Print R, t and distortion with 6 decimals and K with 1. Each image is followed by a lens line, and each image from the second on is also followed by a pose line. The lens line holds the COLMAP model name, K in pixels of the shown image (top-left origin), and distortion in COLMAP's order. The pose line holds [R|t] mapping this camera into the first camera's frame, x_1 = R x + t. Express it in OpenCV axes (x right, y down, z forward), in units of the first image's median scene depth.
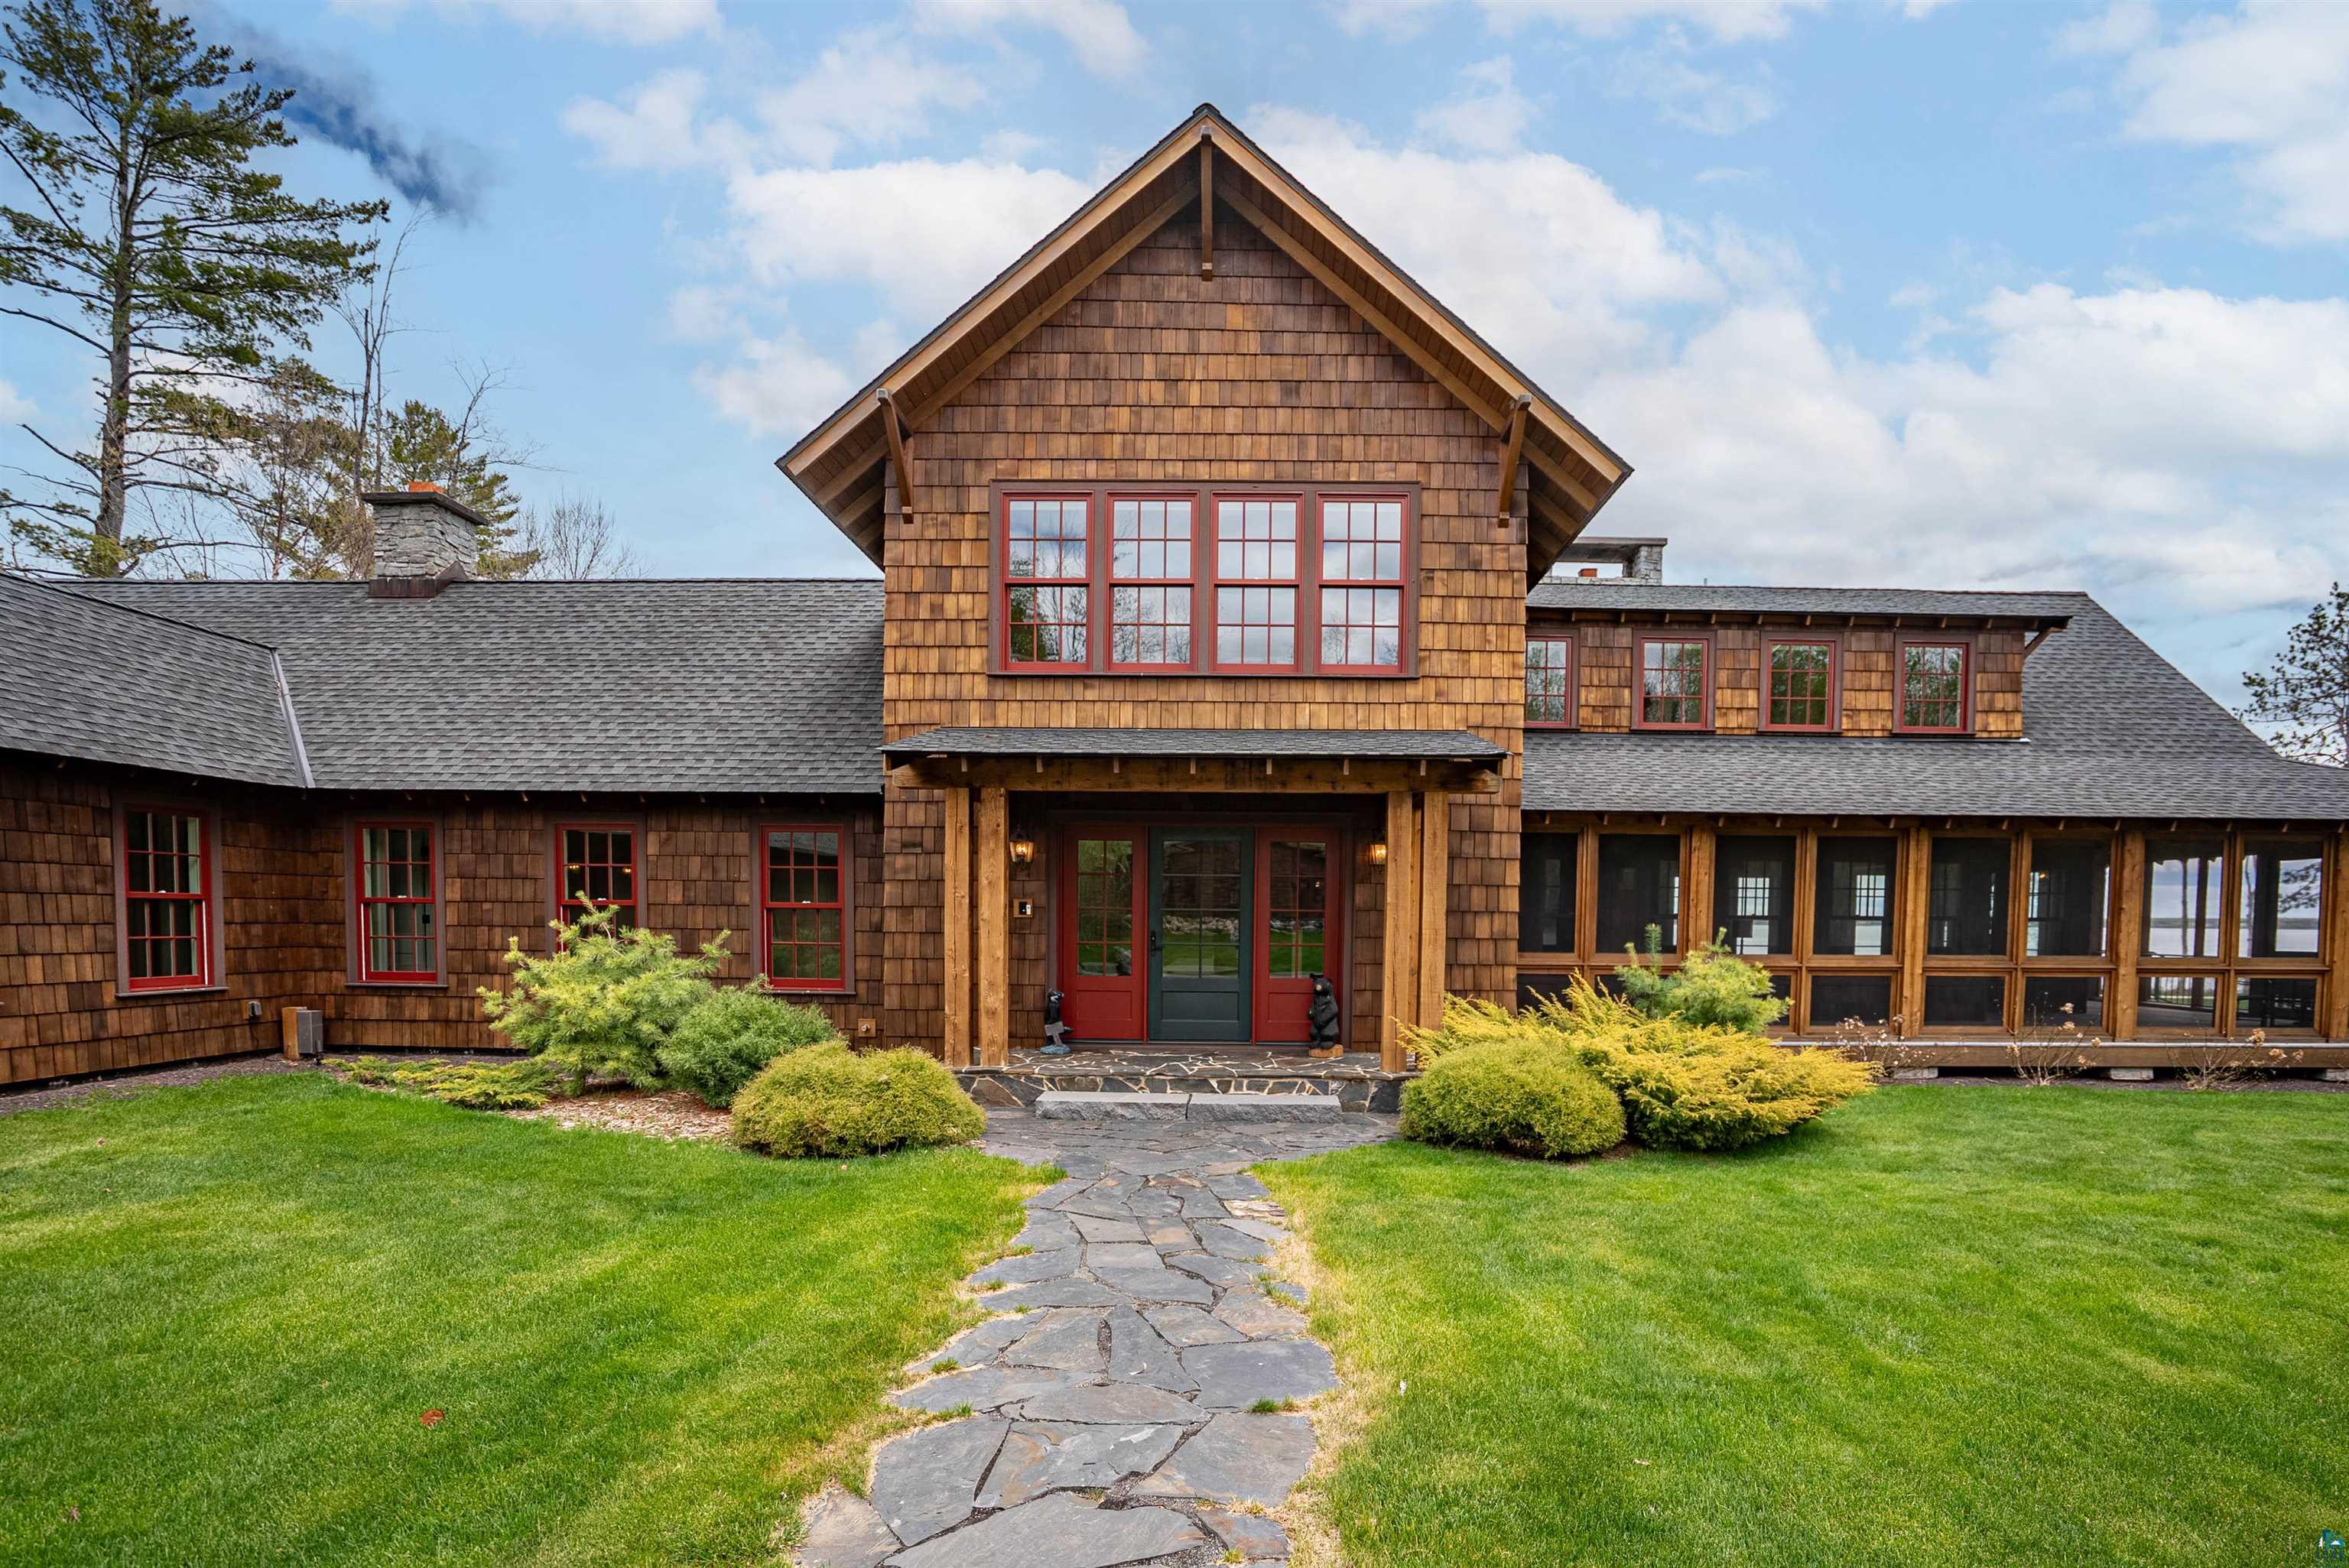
lens RADIAL K [[1089.8, 0, 1183.3], [0, 1089.8, 970.0], [0, 0, 1]] dist [-0.040316, 0.011193]
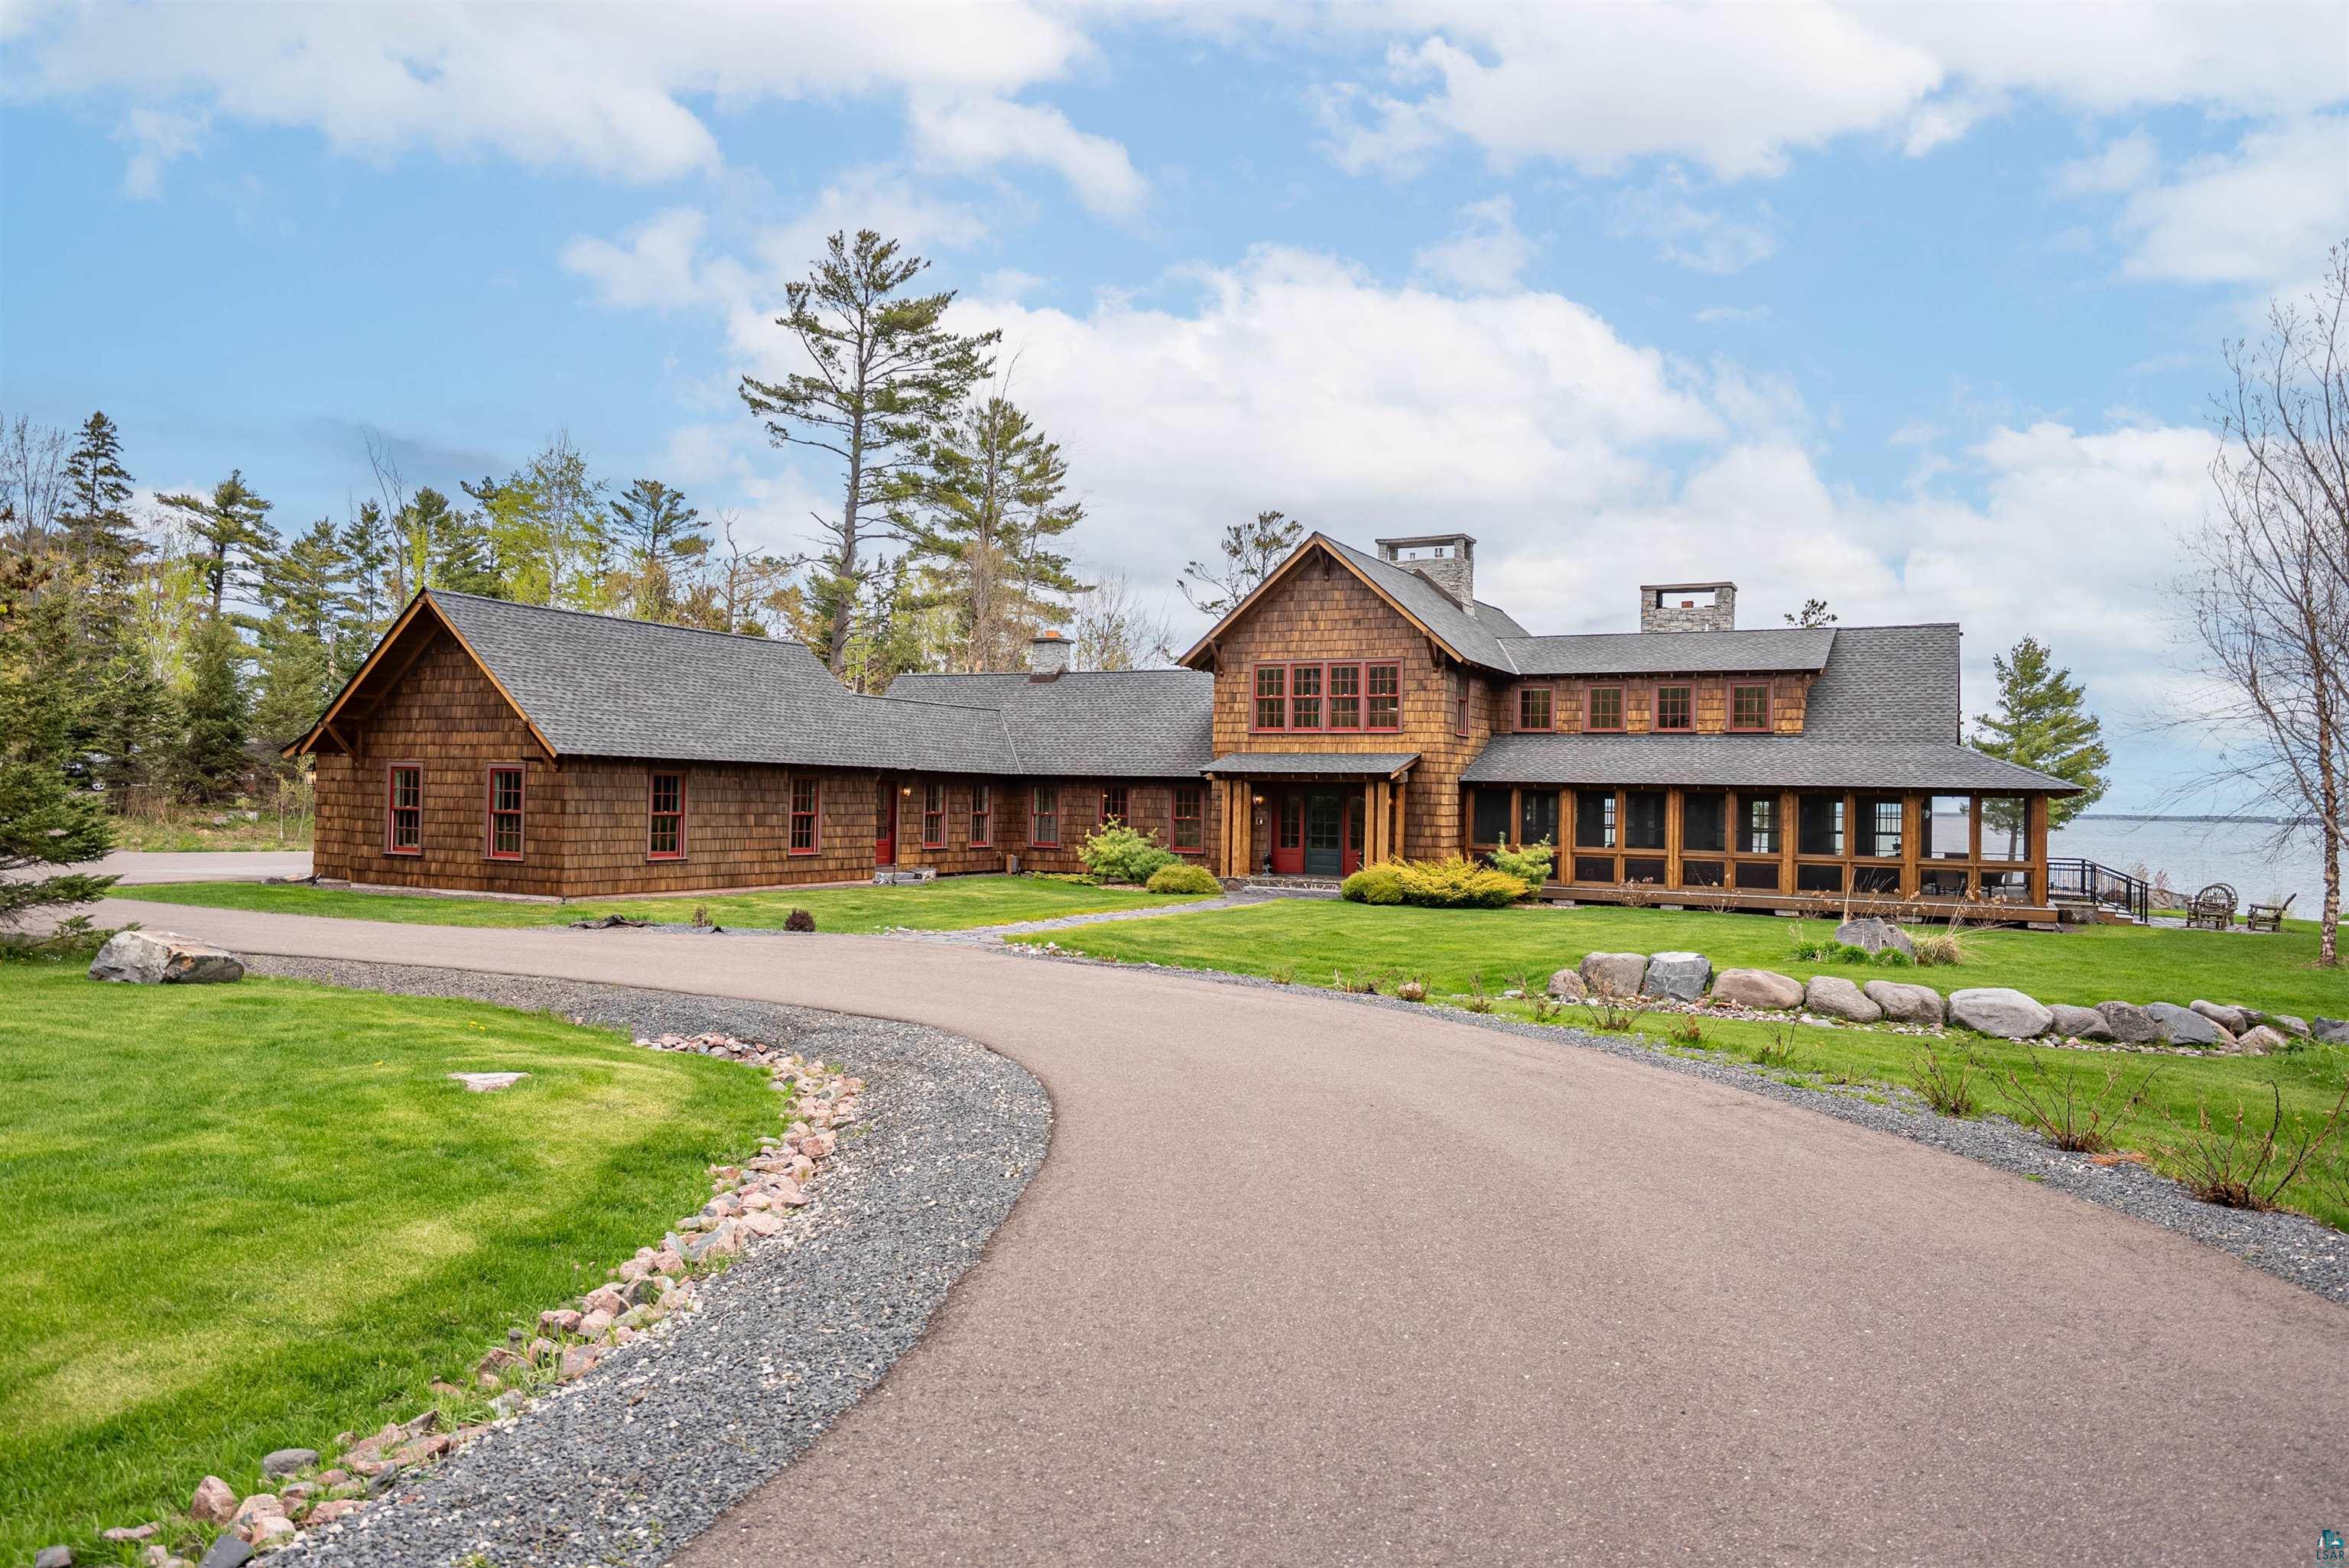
lens RADIAL K [[1547.2, 0, 1174.5], [0, 1547.2, 784.0], [0, 0, 1]] dist [0.007940, 0.000178]
pose [[0.895325, 0.002569, -0.445406, 1.282262], [-0.032573, 0.997683, -0.059722, 0.078963], [0.444221, 0.067979, 0.893335, -2.335887]]
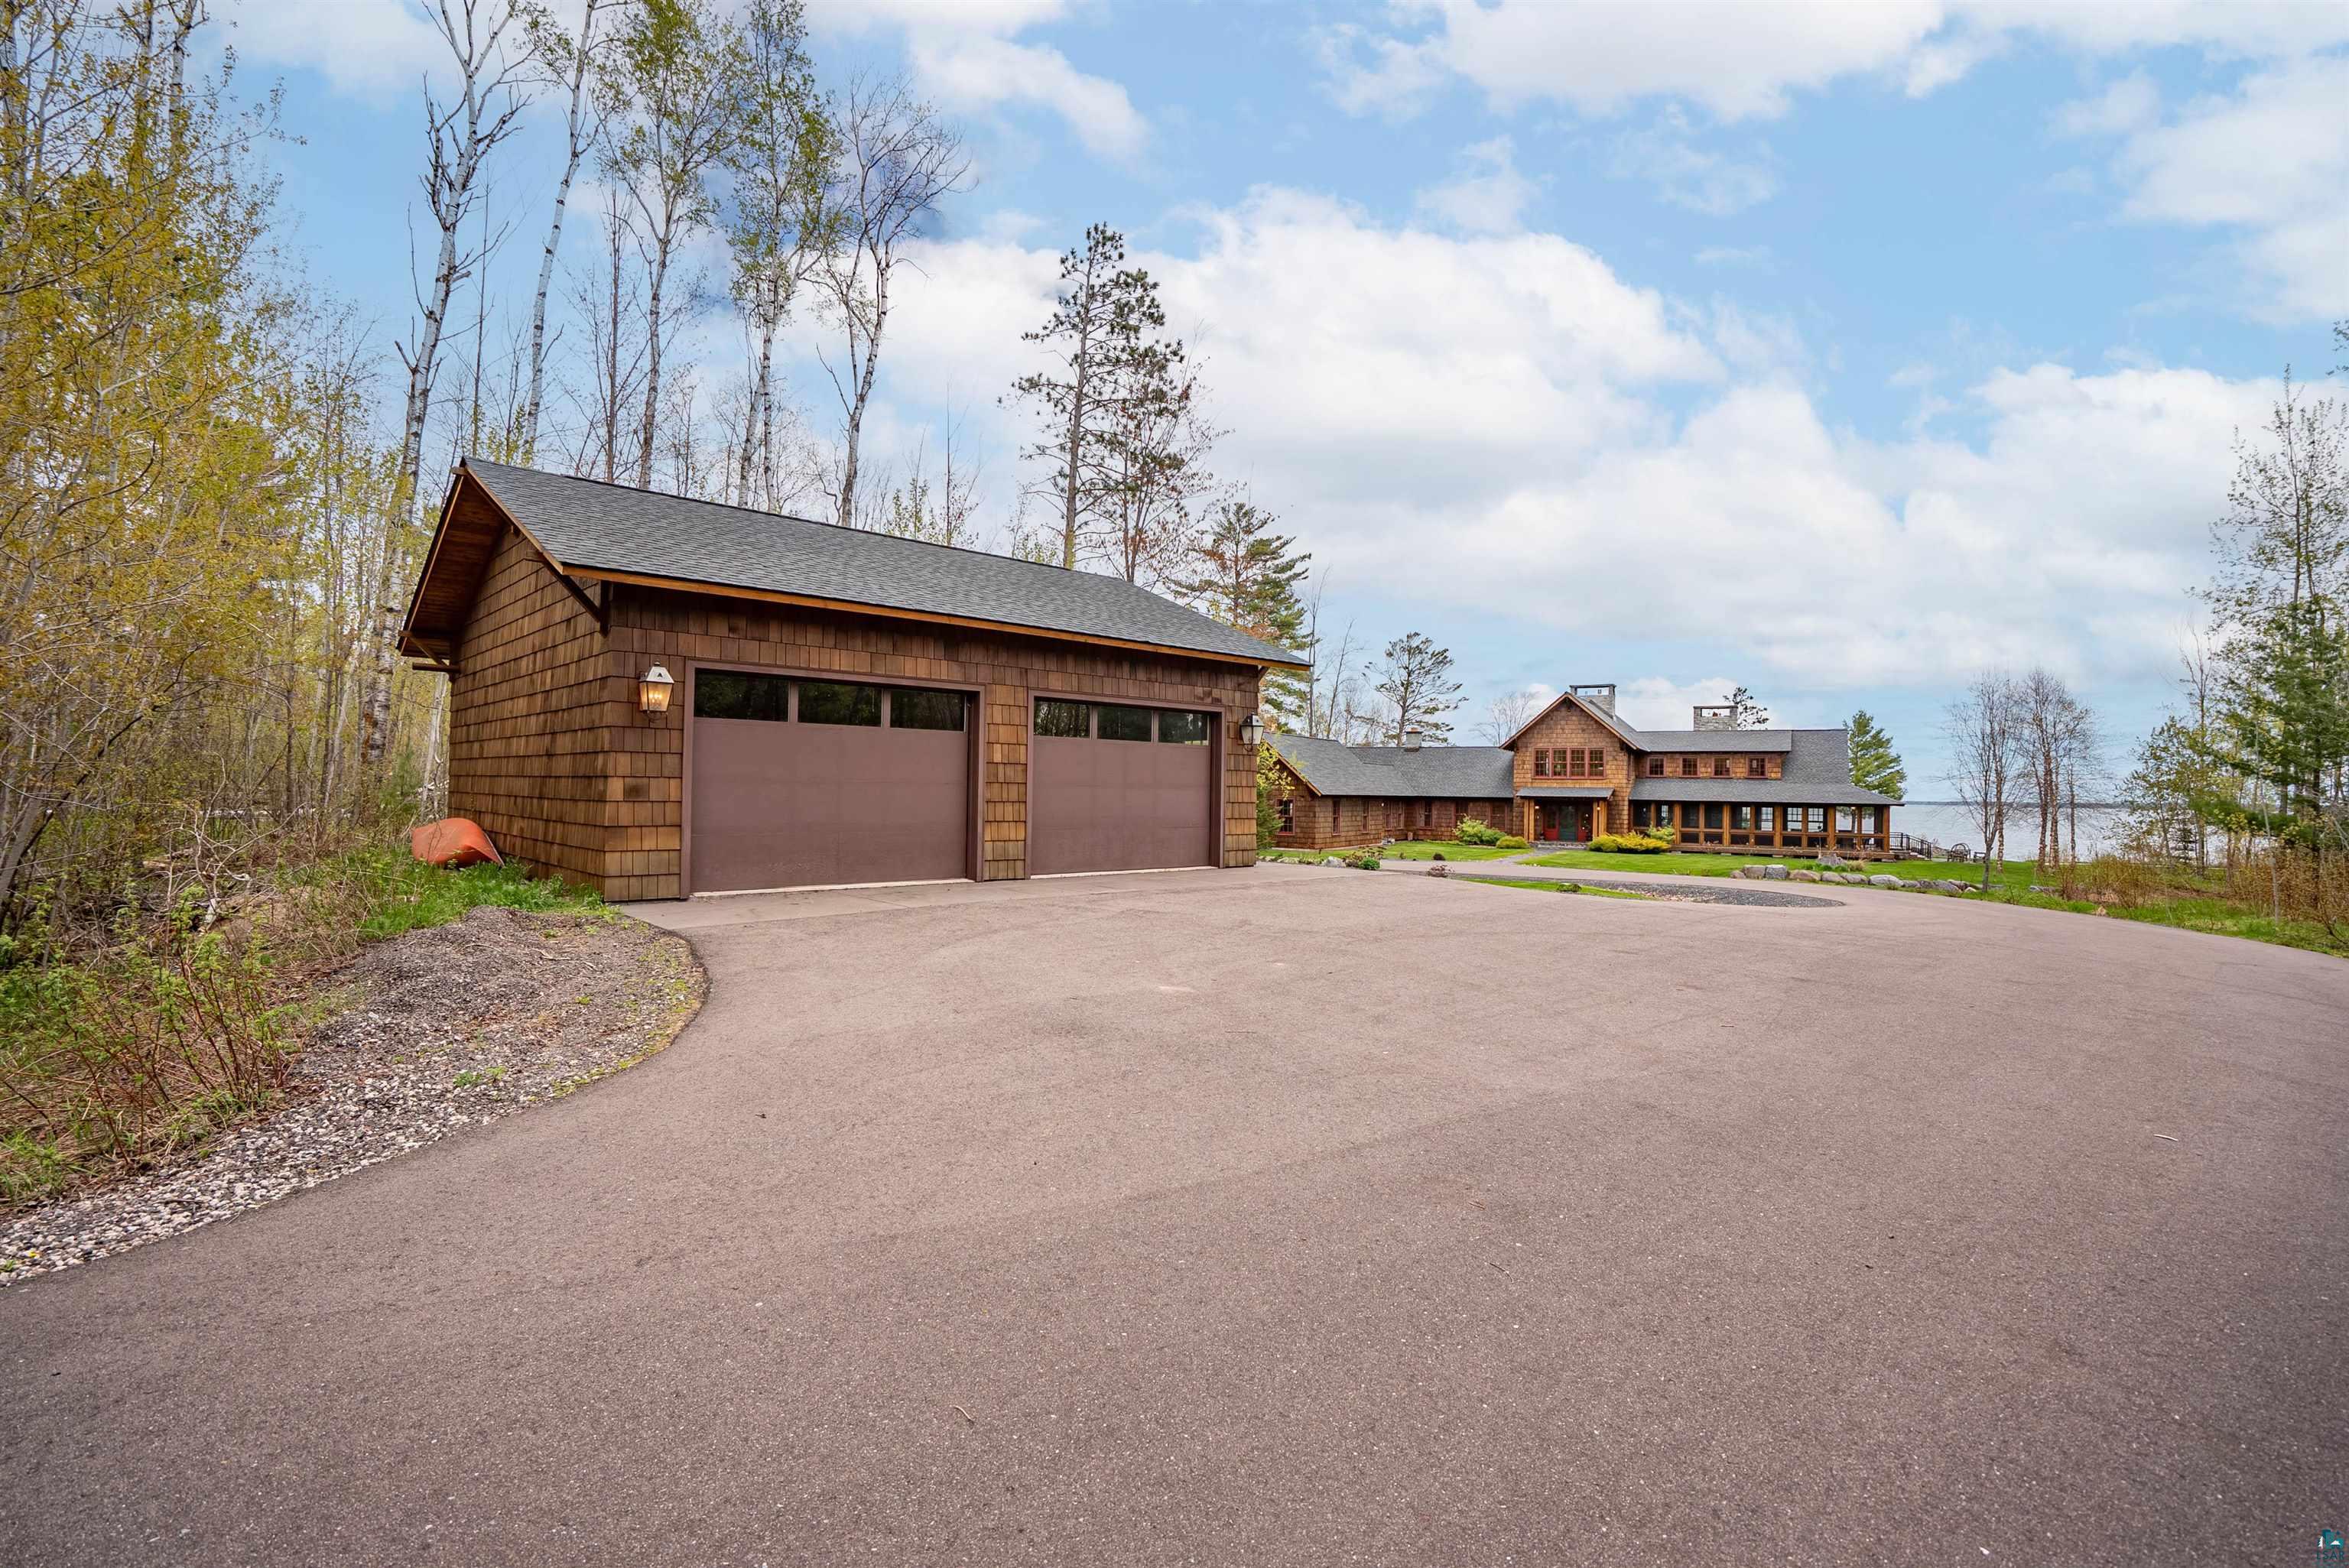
lens RADIAL K [[1133.9, 0, 1174.5], [0, 1133.9, 784.0], [0, 0, 1]] dist [-0.001546, 0.000029]
pose [[0.885313, 0.001055, -0.464995, 0.946802], [-0.029288, 0.998138, -0.053497, 0.145914], [0.464073, 0.060980, 0.883695, -5.240621]]
